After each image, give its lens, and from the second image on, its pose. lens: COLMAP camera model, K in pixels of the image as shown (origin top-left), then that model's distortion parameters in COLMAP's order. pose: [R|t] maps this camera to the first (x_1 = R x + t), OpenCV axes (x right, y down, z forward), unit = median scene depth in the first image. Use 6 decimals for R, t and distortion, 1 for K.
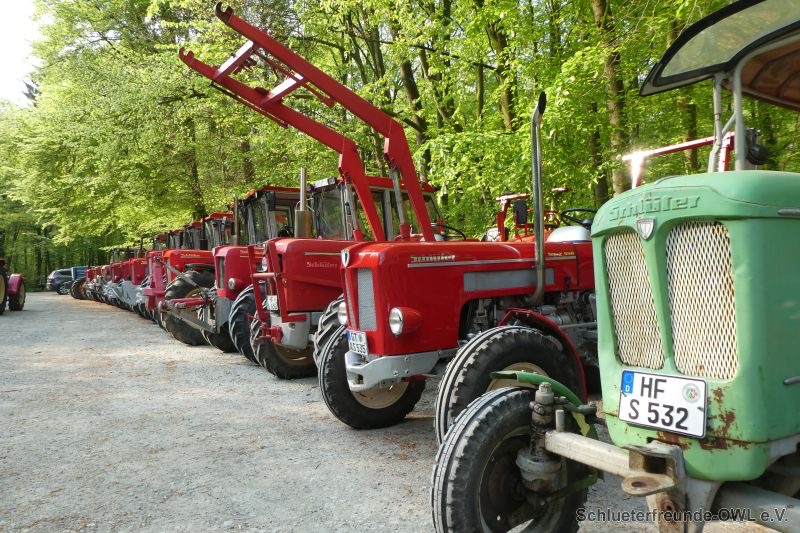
lens RADIAL K [[569.7, 0, 404.3], [0, 569.7, 270.7], [0, 0, 1]] dist [-0.022650, 0.006584]
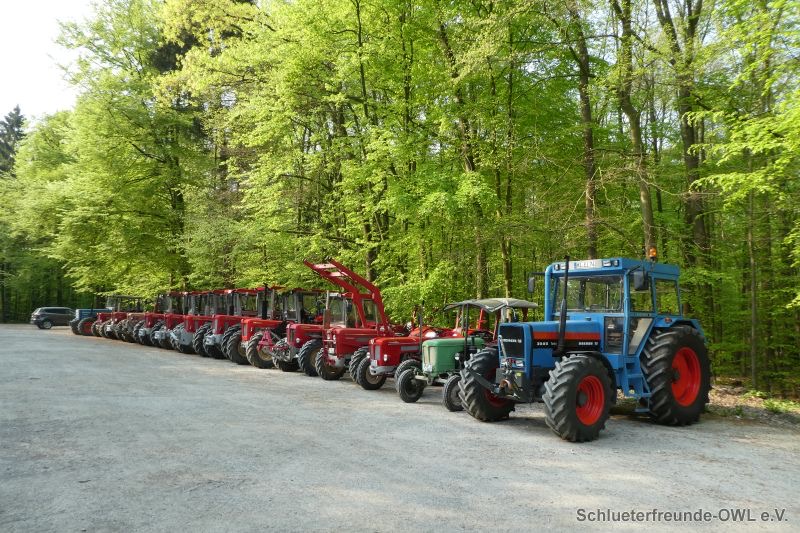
lens RADIAL K [[569.7, 0, 404.3], [0, 569.7, 270.7], [0, 0, 1]] dist [-0.022650, 0.006584]
pose [[0.989273, 0.057496, 0.134288, -0.459485], [-0.046705, 0.995523, -0.082176, -0.204559], [-0.138412, 0.075023, 0.987529, -3.104885]]
